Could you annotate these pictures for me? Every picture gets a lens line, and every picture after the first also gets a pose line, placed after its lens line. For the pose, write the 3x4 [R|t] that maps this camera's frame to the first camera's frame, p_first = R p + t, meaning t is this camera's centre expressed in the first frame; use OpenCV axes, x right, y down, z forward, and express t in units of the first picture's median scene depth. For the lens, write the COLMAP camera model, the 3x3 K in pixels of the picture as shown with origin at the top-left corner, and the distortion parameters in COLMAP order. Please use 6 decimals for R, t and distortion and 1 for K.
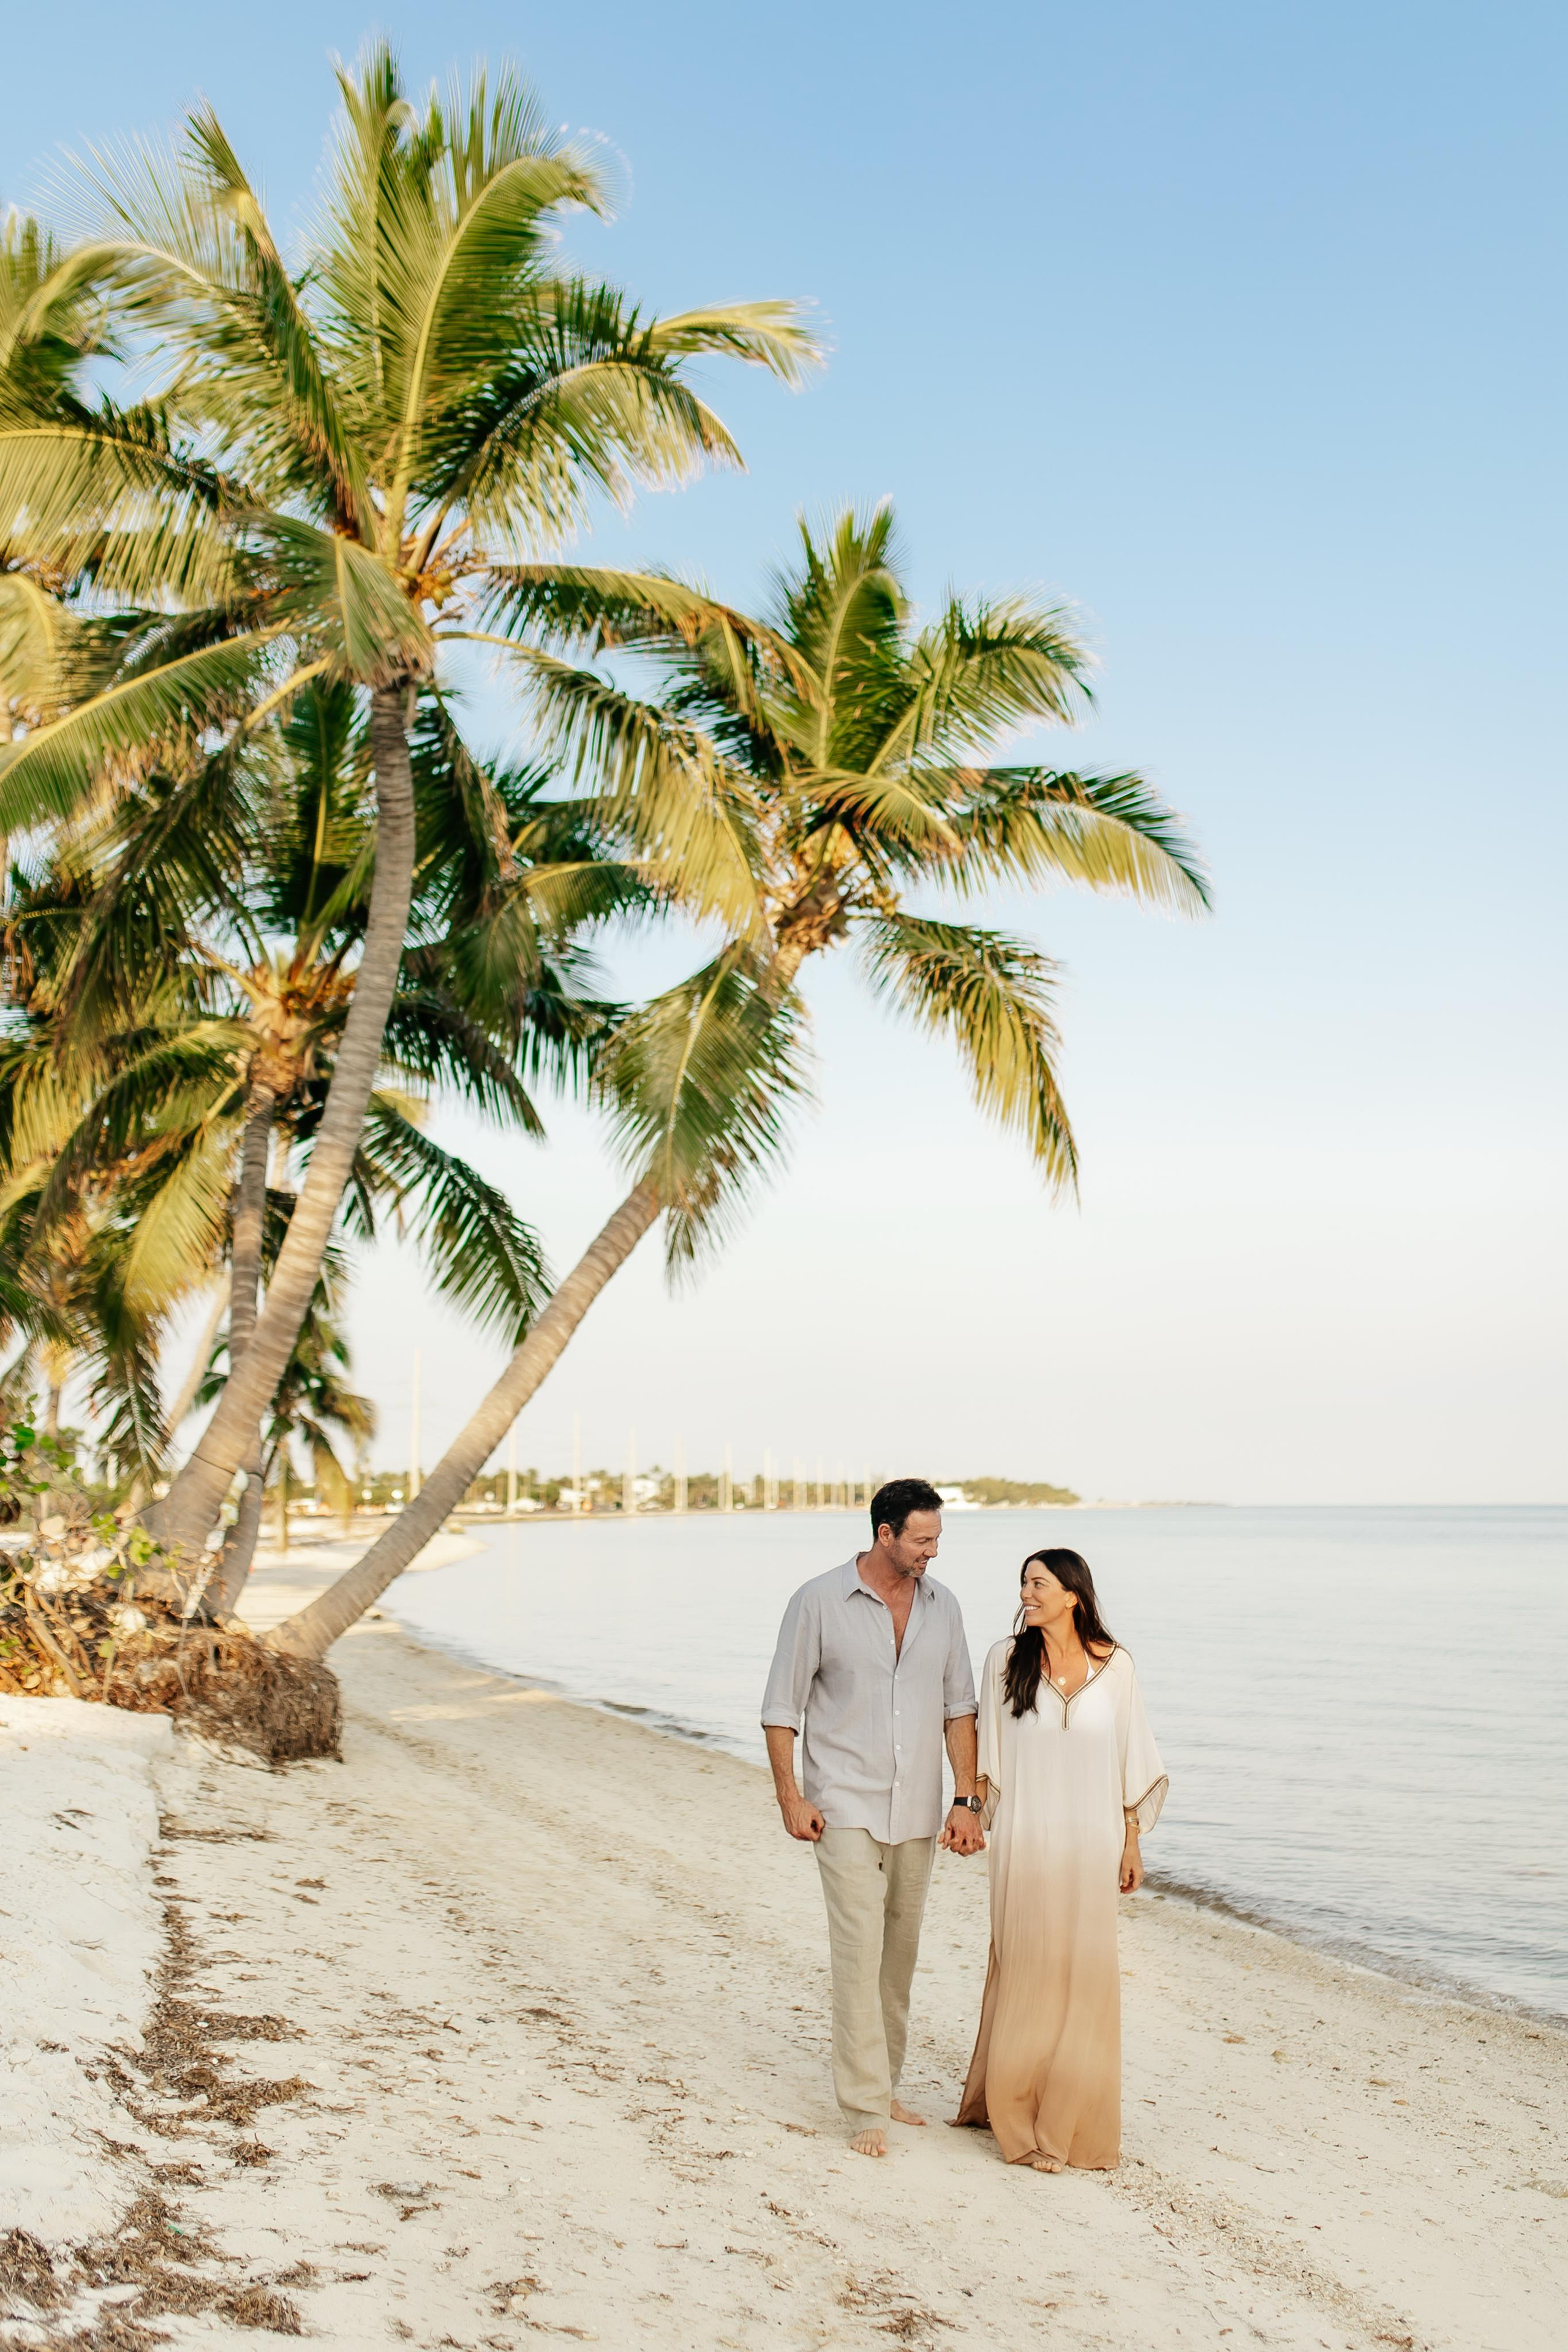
lens RADIAL K [[2444.0, 0, 755.0], [0, 2444.0, 1133.5], [0, 0, 1]] dist [-0.017642, 0.004935]
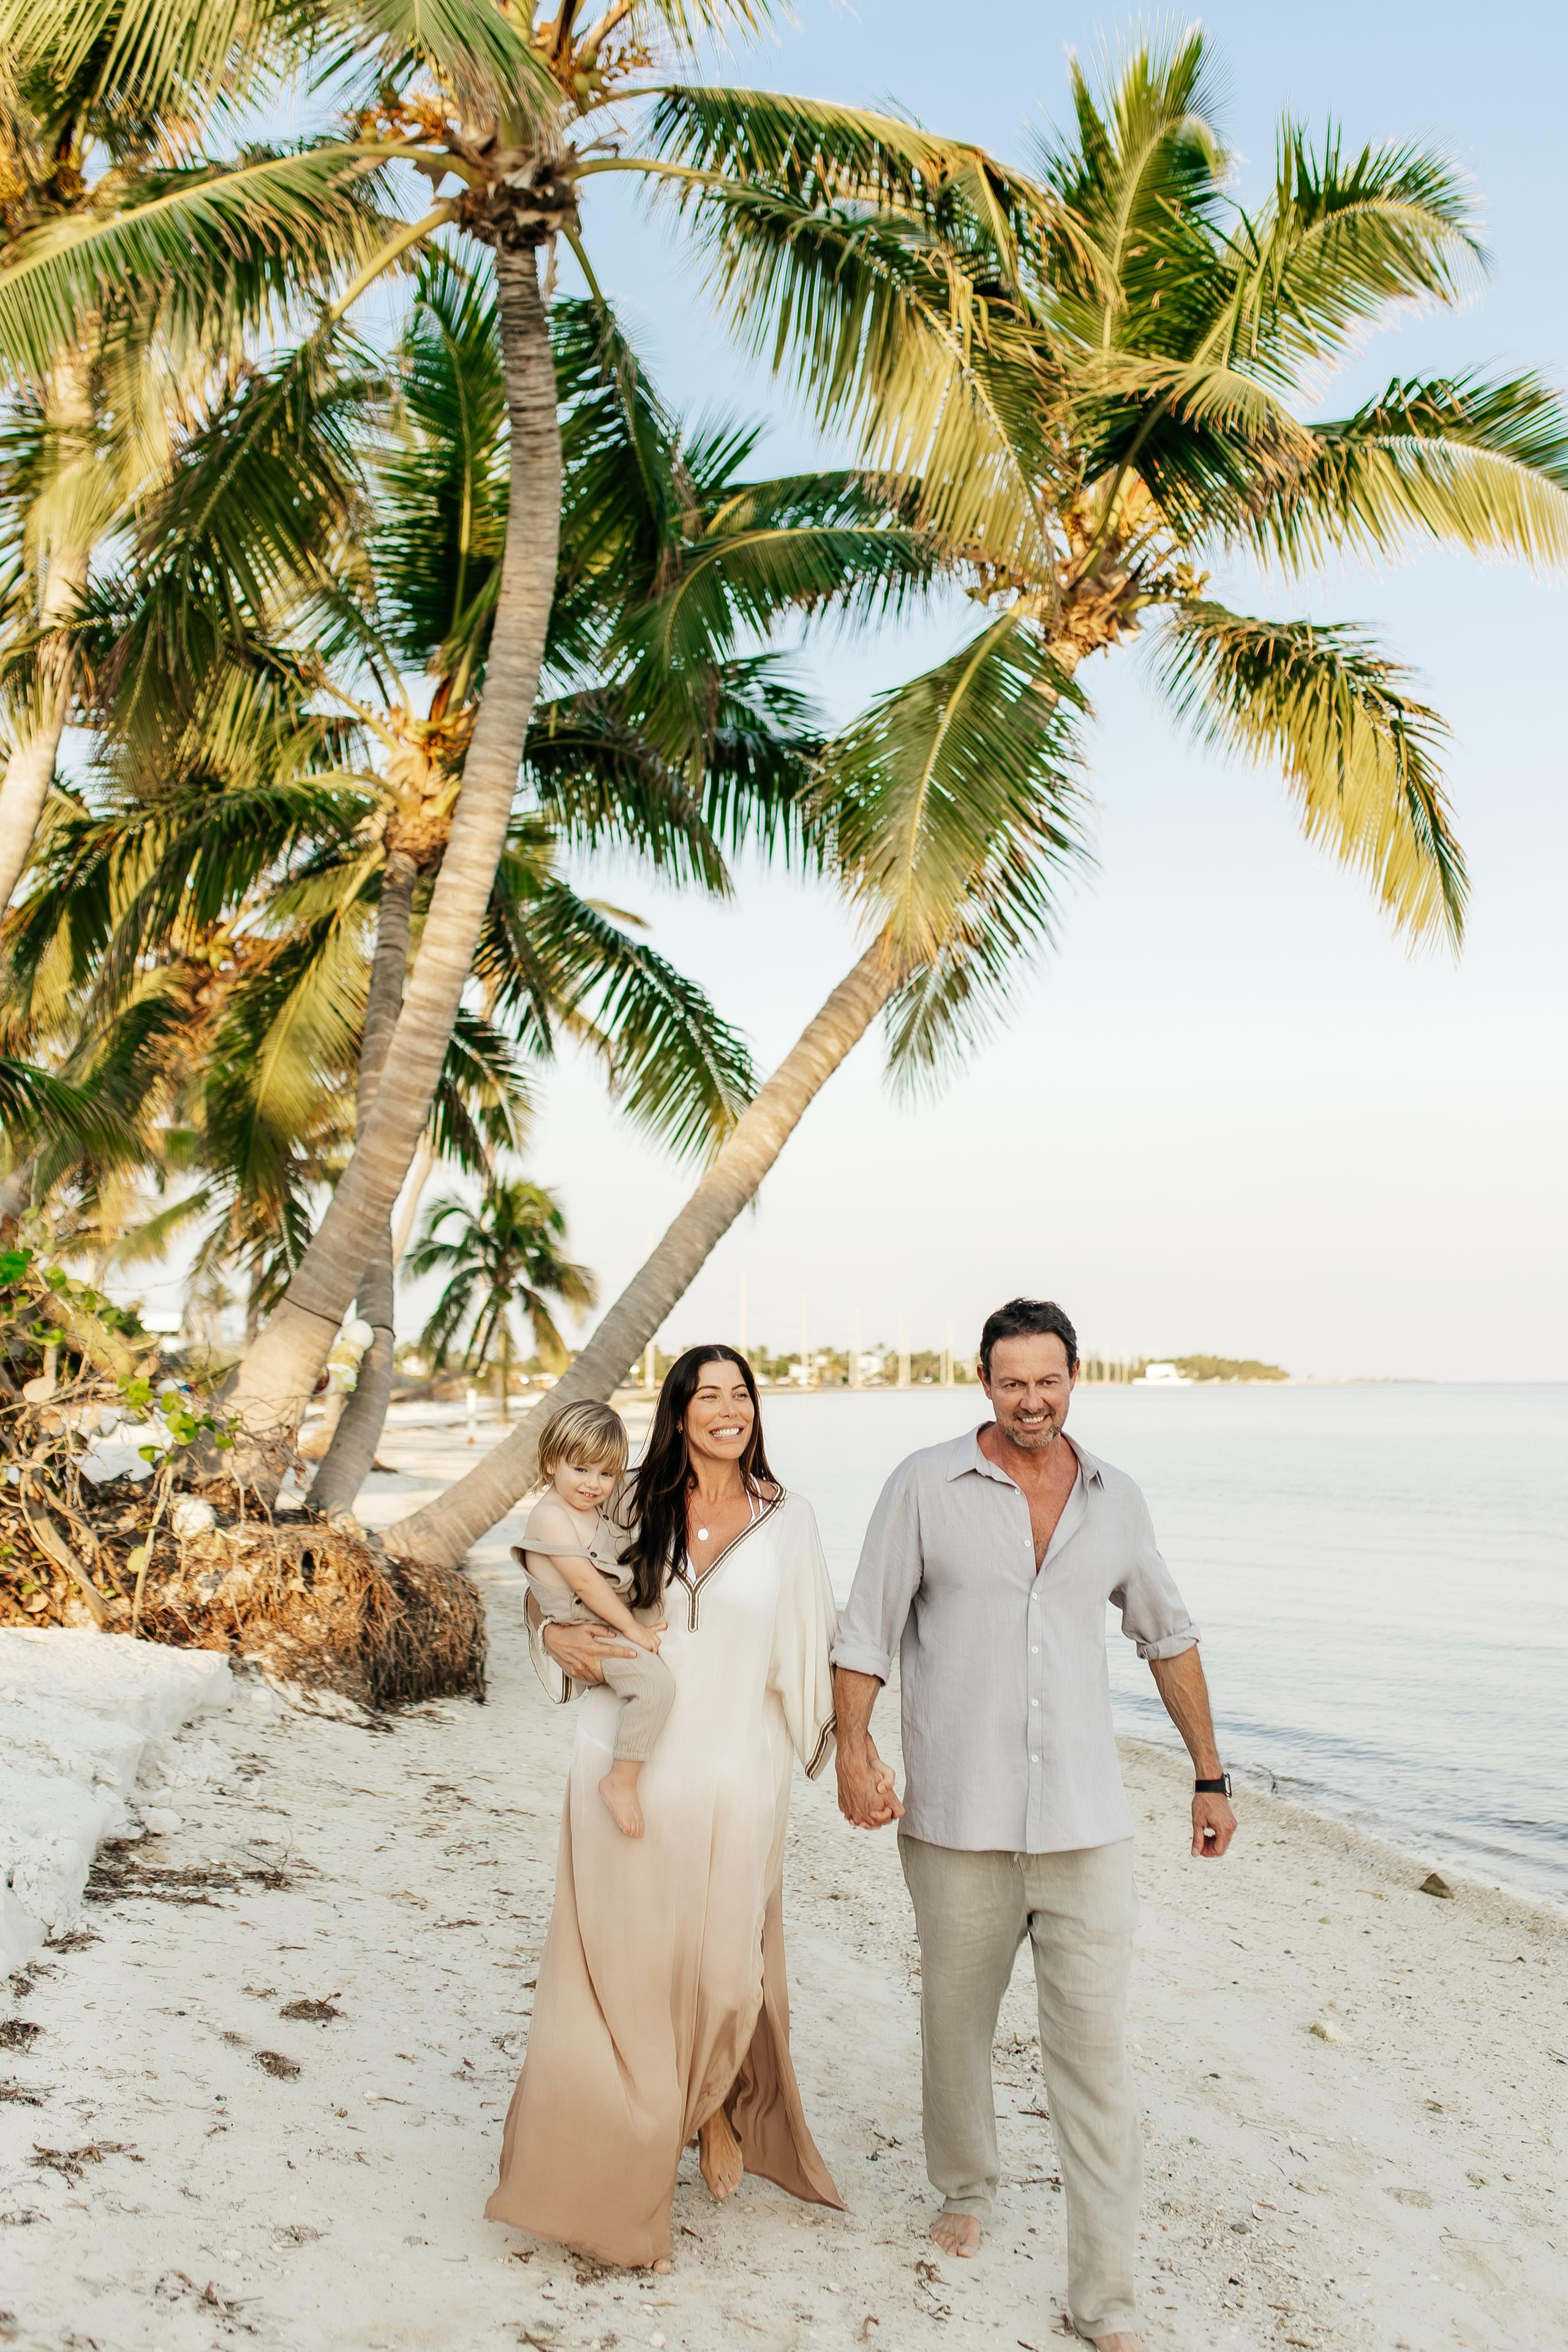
lens RADIAL K [[2444.0, 0, 755.0], [0, 2444.0, 1133.5], [0, 0, 1]] dist [-0.017642, 0.004935]
pose [[0.995780, -0.005956, -0.091580, -0.012930], [0.010604, 0.998675, 0.050359, 0.038368], [0.091159, -0.051118, 0.994524, 0.228980]]
